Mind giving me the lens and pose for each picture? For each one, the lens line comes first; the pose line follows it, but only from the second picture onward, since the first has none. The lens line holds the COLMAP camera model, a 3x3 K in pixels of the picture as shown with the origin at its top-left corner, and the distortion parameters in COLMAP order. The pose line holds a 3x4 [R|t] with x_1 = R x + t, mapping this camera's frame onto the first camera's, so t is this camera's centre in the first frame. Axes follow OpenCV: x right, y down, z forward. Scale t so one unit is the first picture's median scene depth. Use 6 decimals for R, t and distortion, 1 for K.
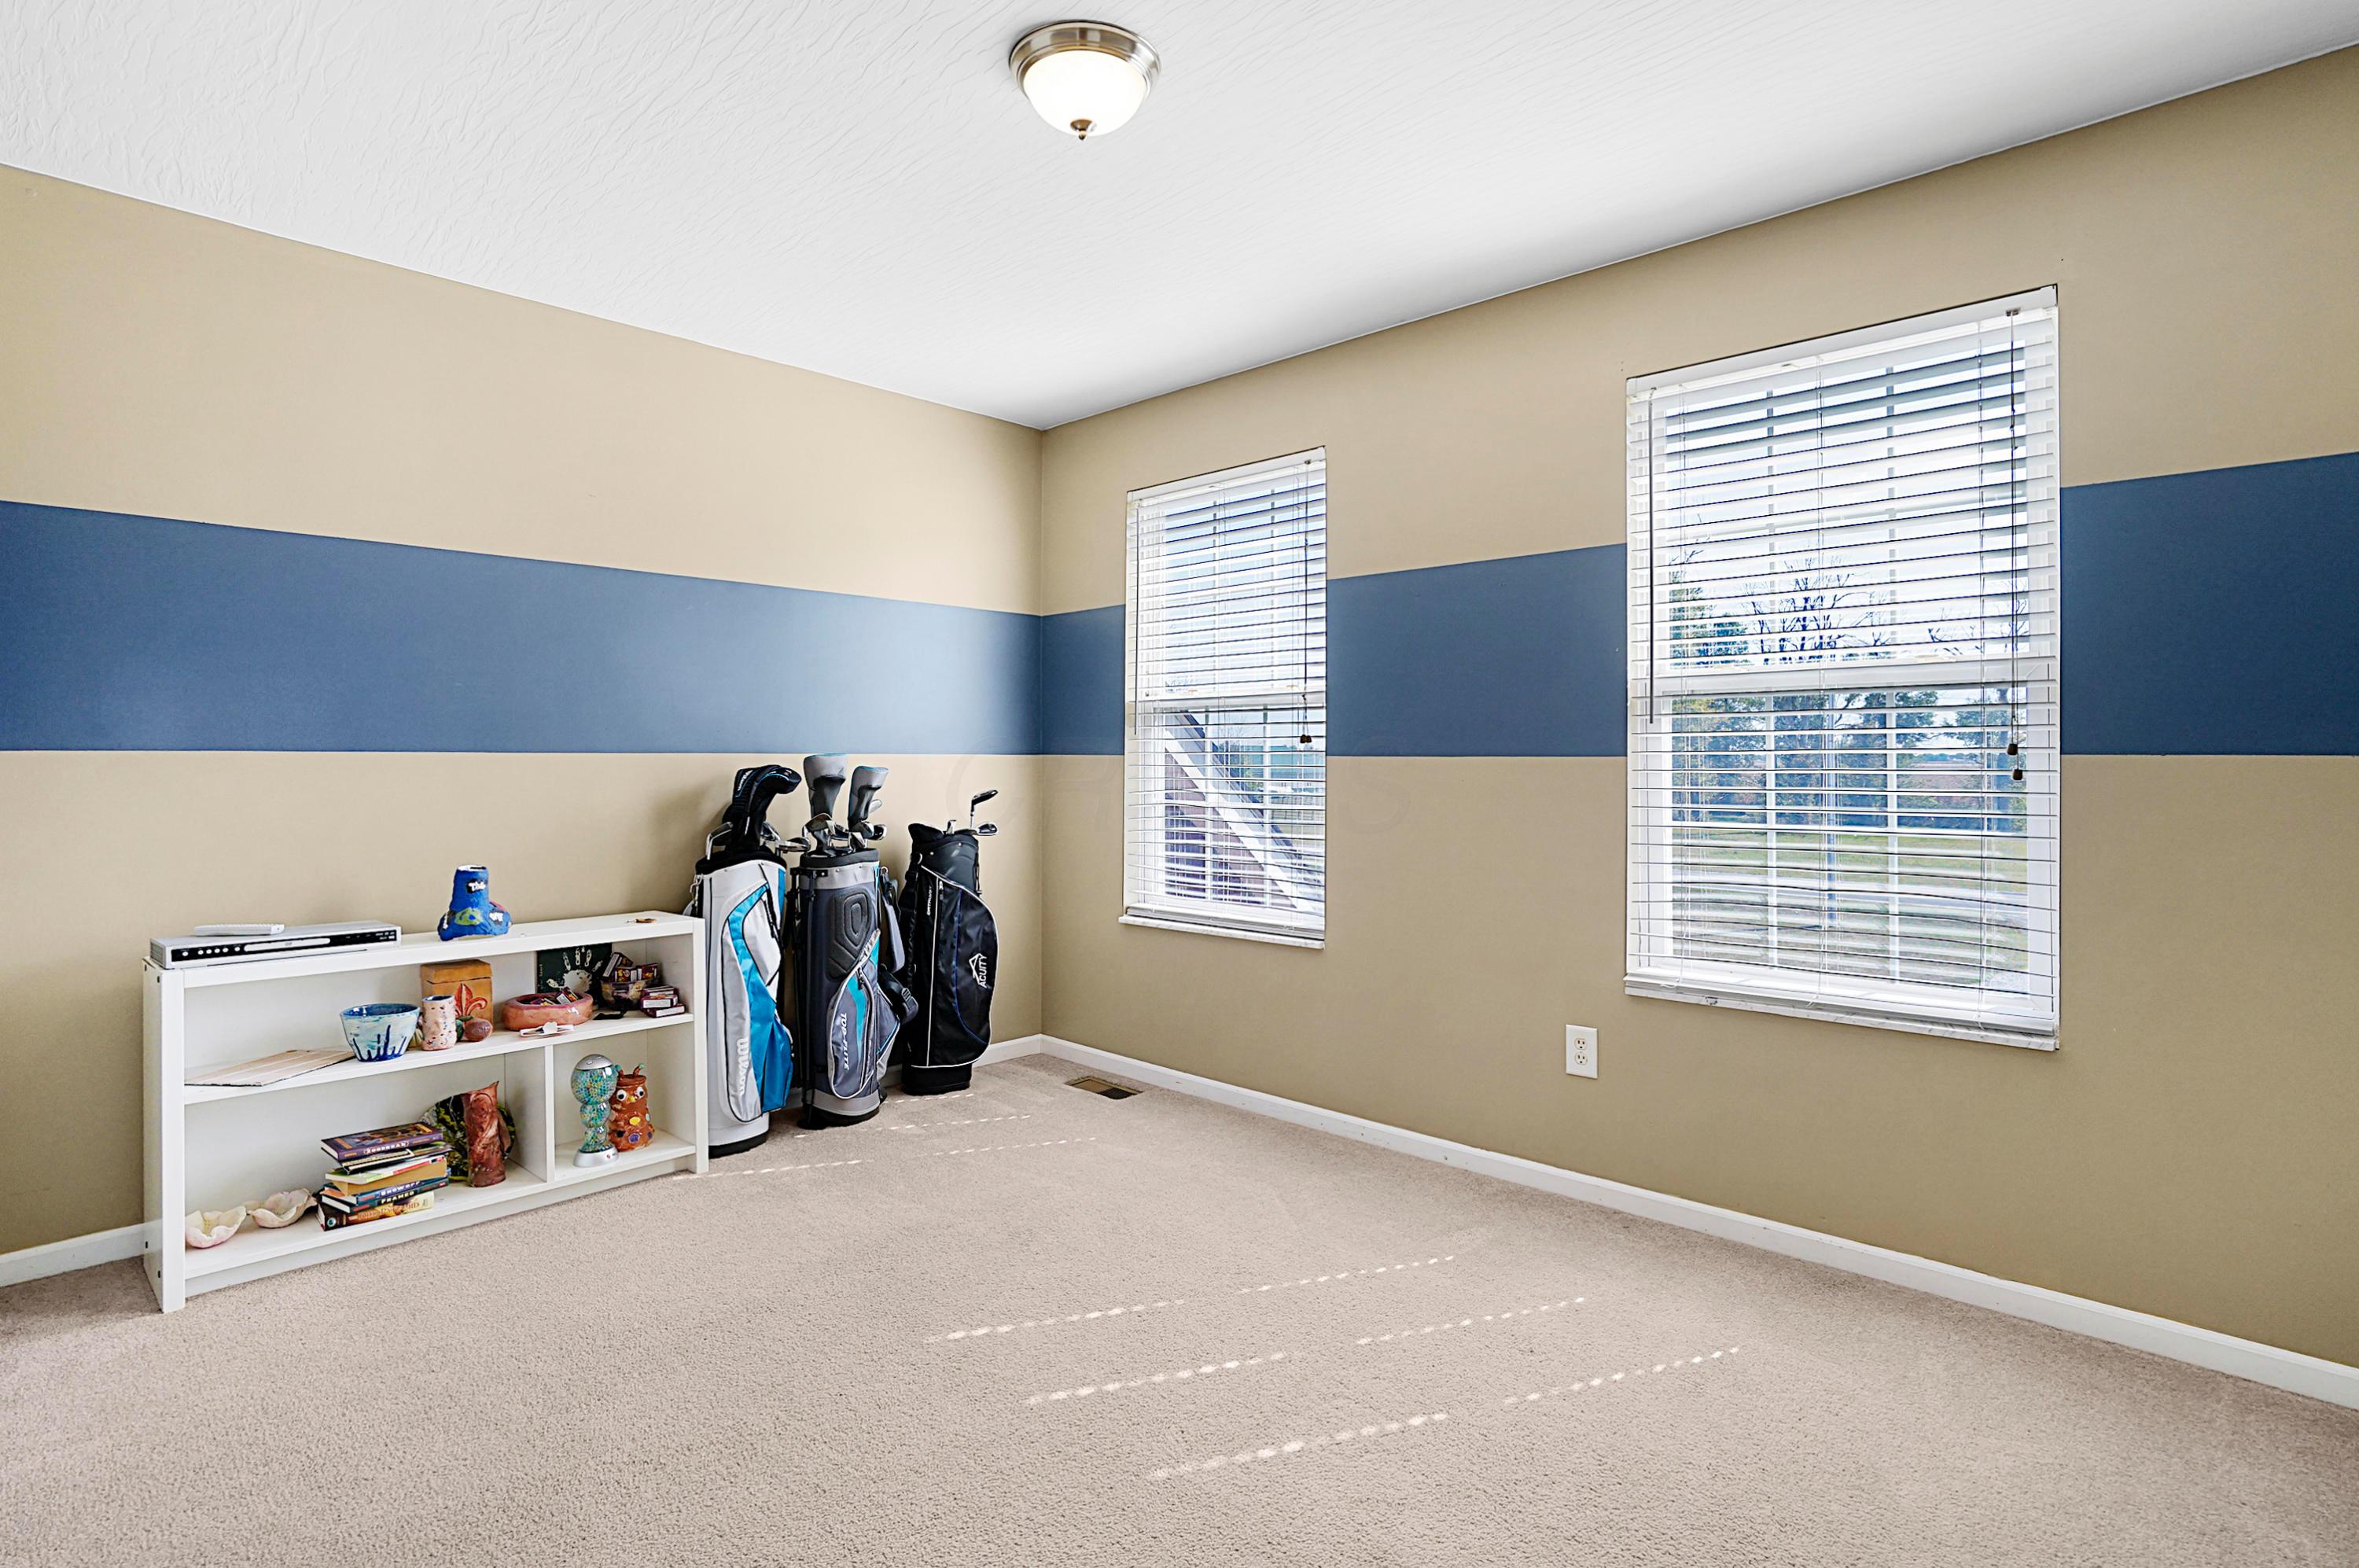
lens RADIAL K [[1158.7, 0, 1162.2], [0, 1158.7, 760.7], [0, 0, 1]] dist [-0.022711, 0.002536]
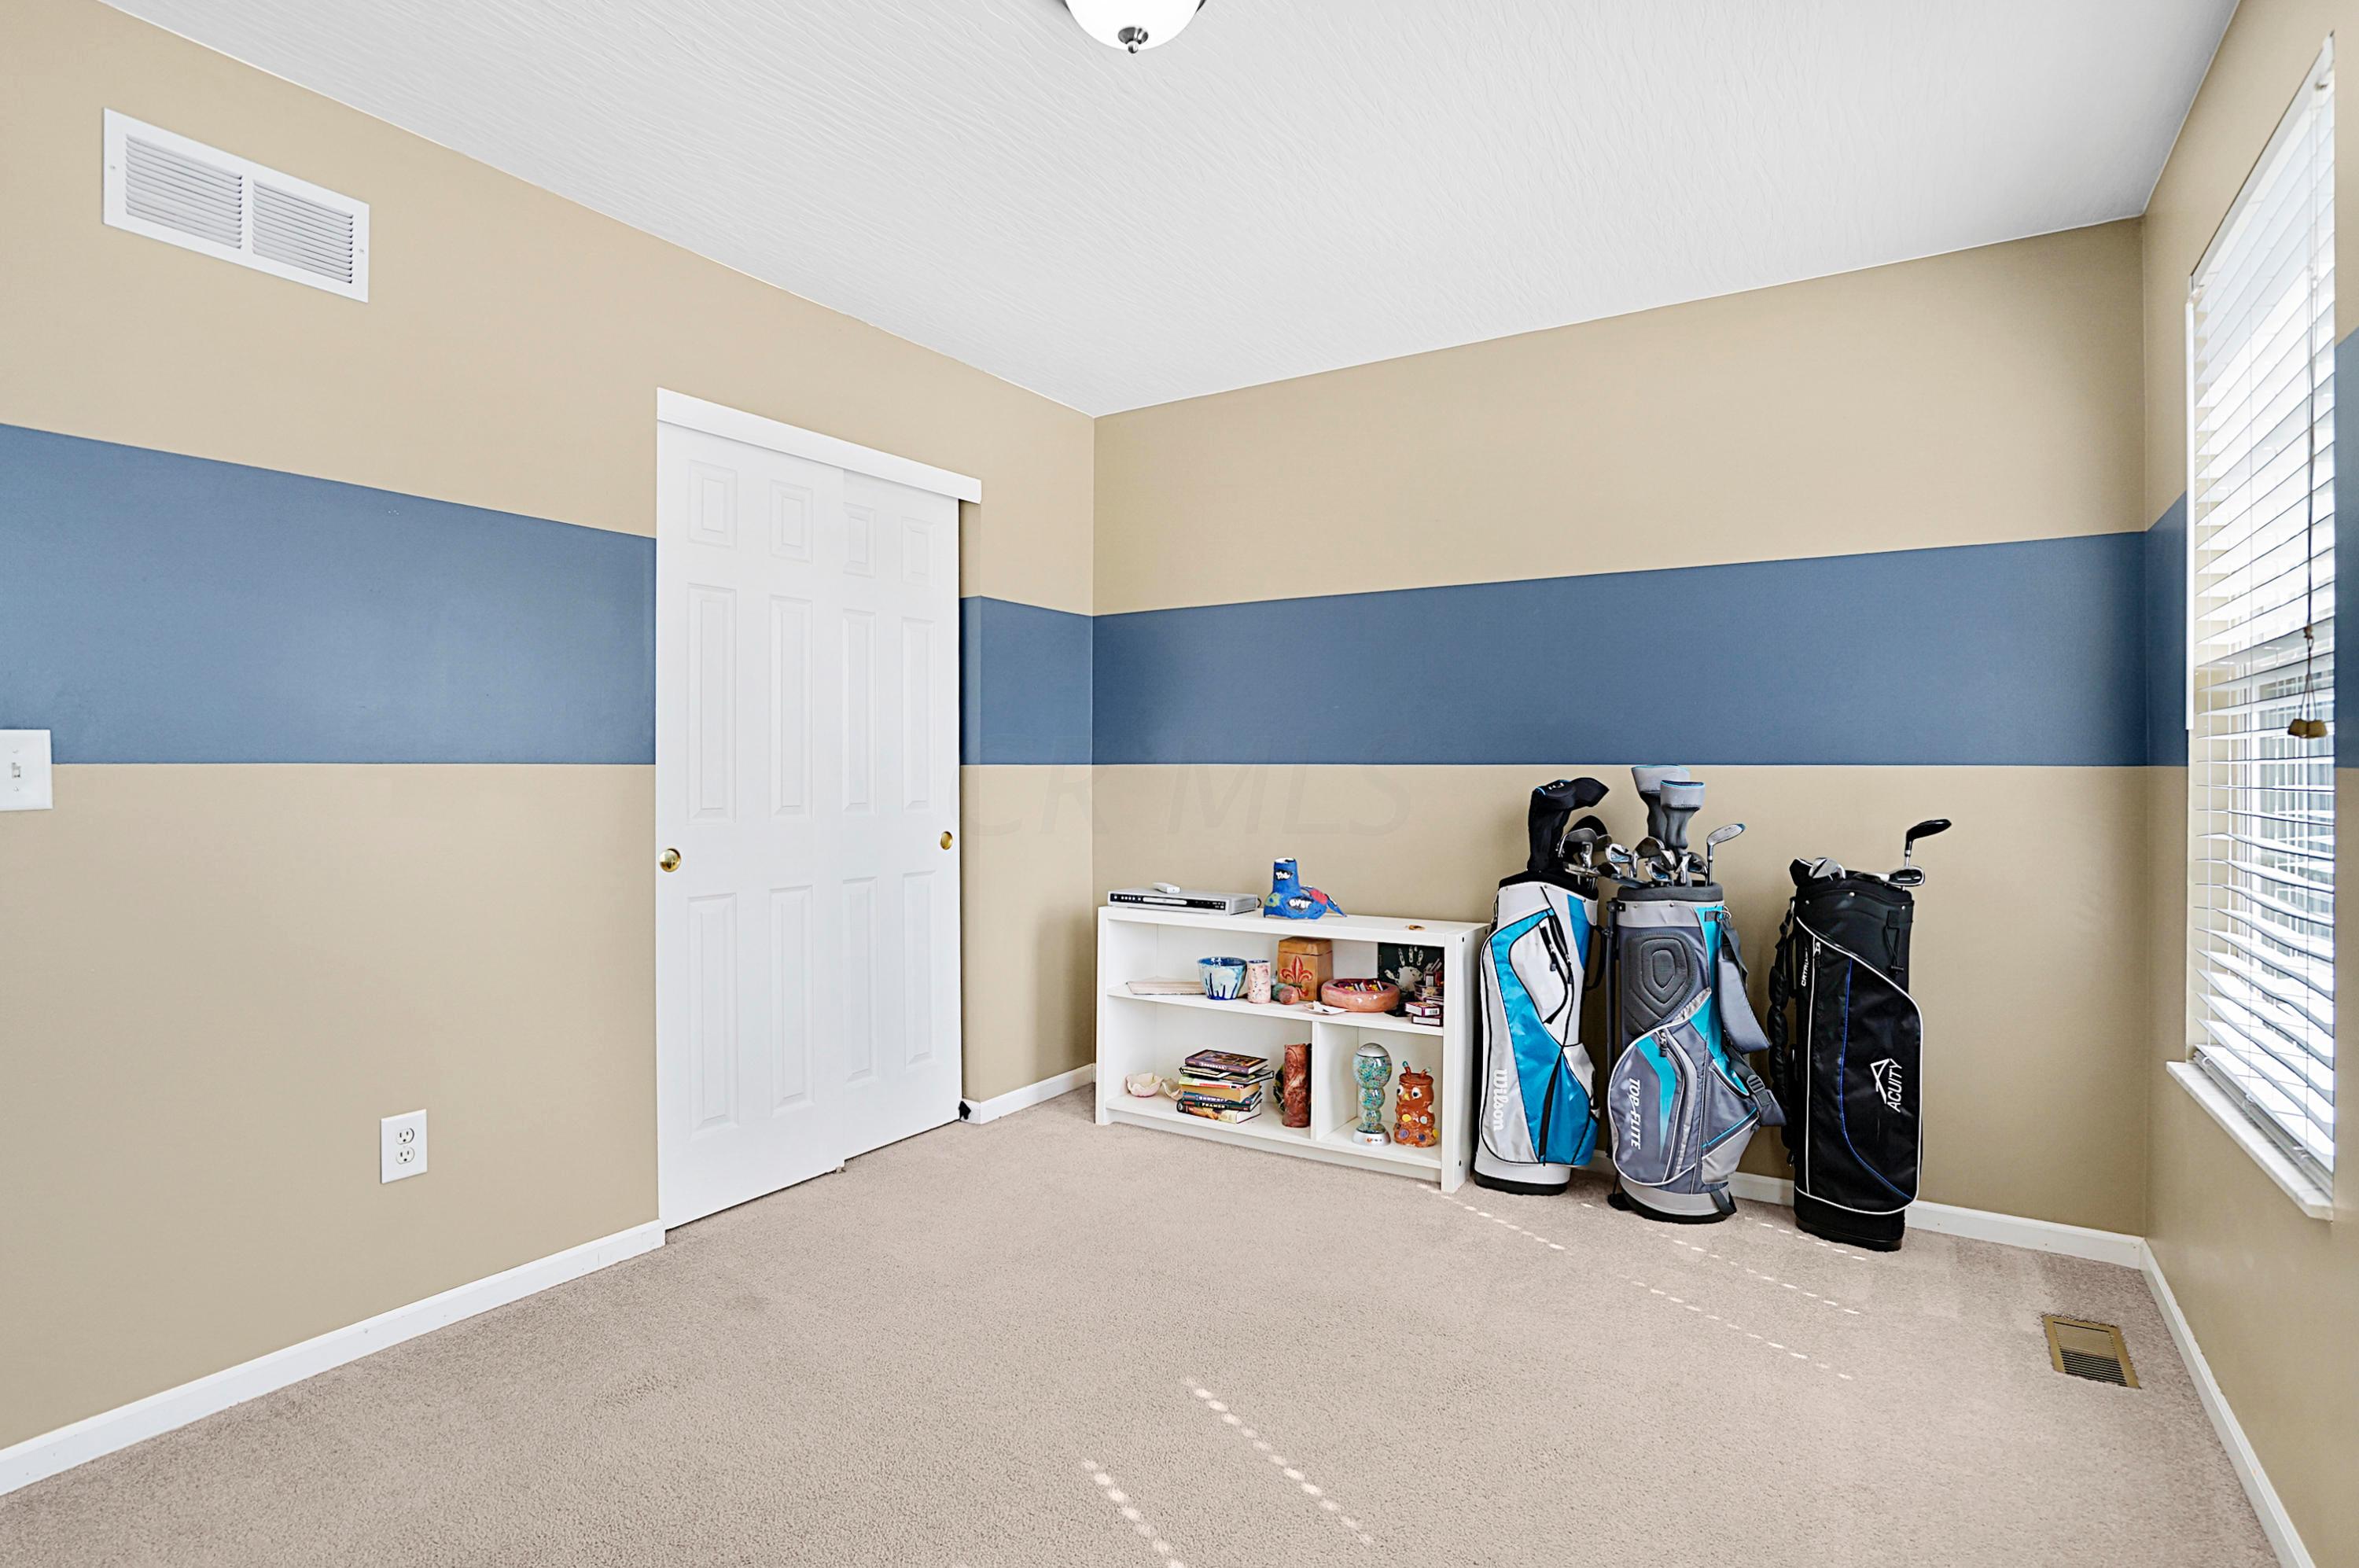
lens RADIAL K [[1158.7, 0, 1173.7], [0, 1158.7, 777.5], [0, 0, 1]] dist [-0.022711, 0.002536]
pose [[0.218285, 0.006937, -0.975860, 0.492982], [-0.002947, 0.999975, 0.006450, -0.001661], [0.975881, 0.001468, 0.218300, 0.539027]]
